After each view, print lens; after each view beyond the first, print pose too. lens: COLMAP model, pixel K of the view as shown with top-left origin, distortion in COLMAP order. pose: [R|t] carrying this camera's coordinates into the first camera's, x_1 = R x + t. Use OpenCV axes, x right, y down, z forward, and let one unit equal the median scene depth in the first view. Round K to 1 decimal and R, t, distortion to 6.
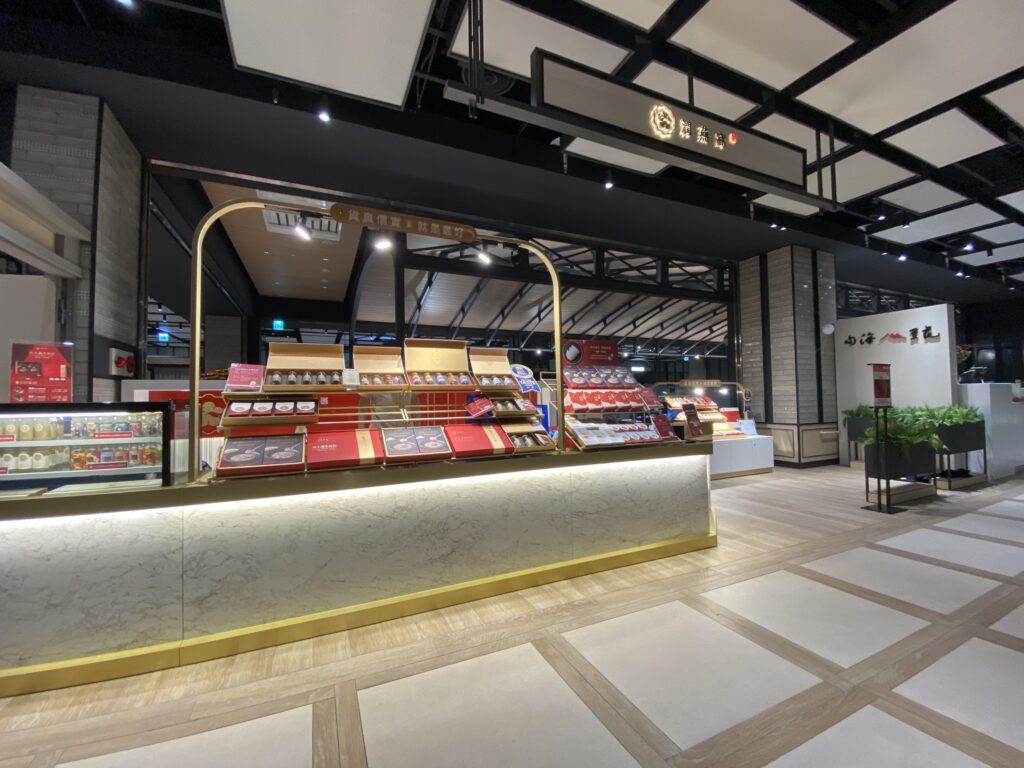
lens RADIAL K [[420.6, 0, 512.0], [0, 420.6, 384.0], [0, 0, 1]] dist [0.018960, -0.019905]
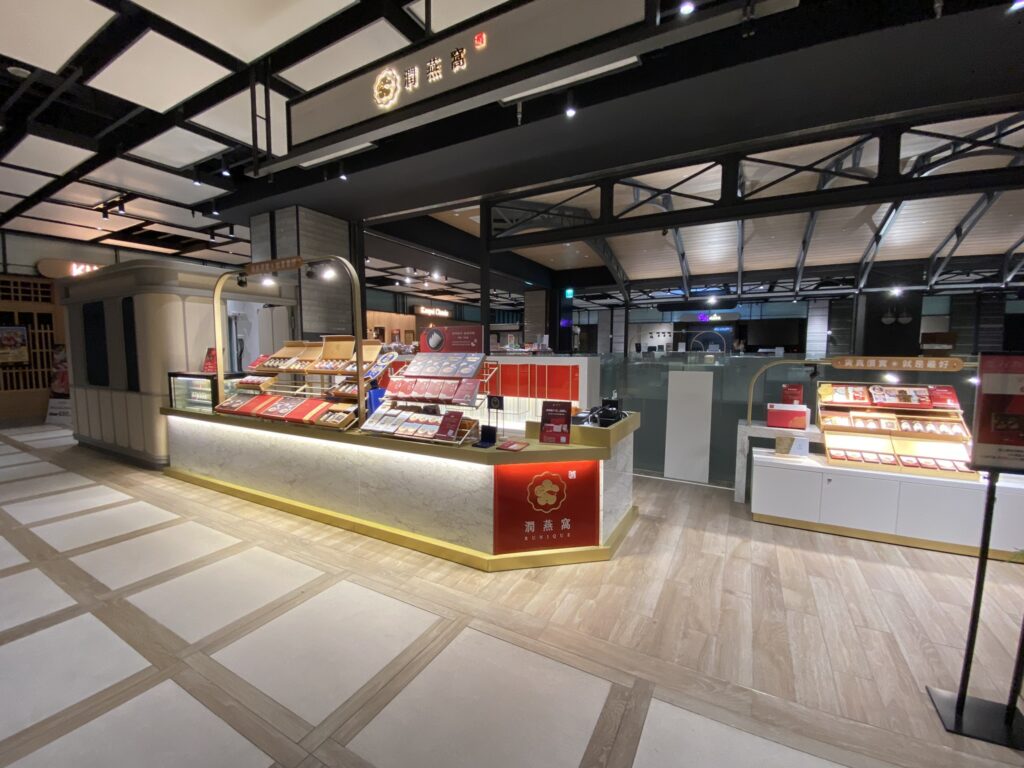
lens RADIAL K [[420.6, 0, 512.0], [0, 420.6, 384.0], [0, 0, 1]] dist [0.018960, -0.019905]
pose [[0.596328, 0.083591, -0.798377, 1.252178], [0.015462, 0.993183, 0.115536, -0.096044], [0.802592, -0.081242, 0.590970, 0.617401]]
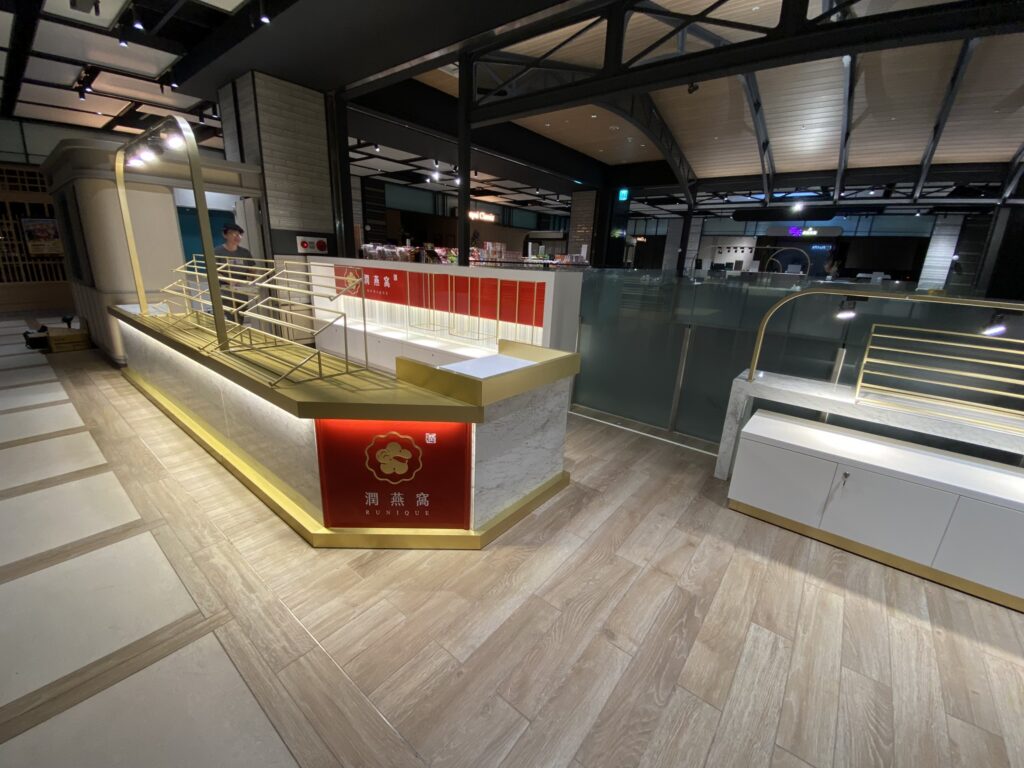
lens RADIAL K [[411.2, 0, 512.0], [0, 411.2, 384.0], [0, 0, 1]] dist [0.010075, -0.014668]
pose [[0.447935, 0.294474, -0.844180, 1.185604], [-0.018521, 0.947056, 0.320533, -0.079727], [0.893874, -0.127943, 0.429673, 1.120340]]
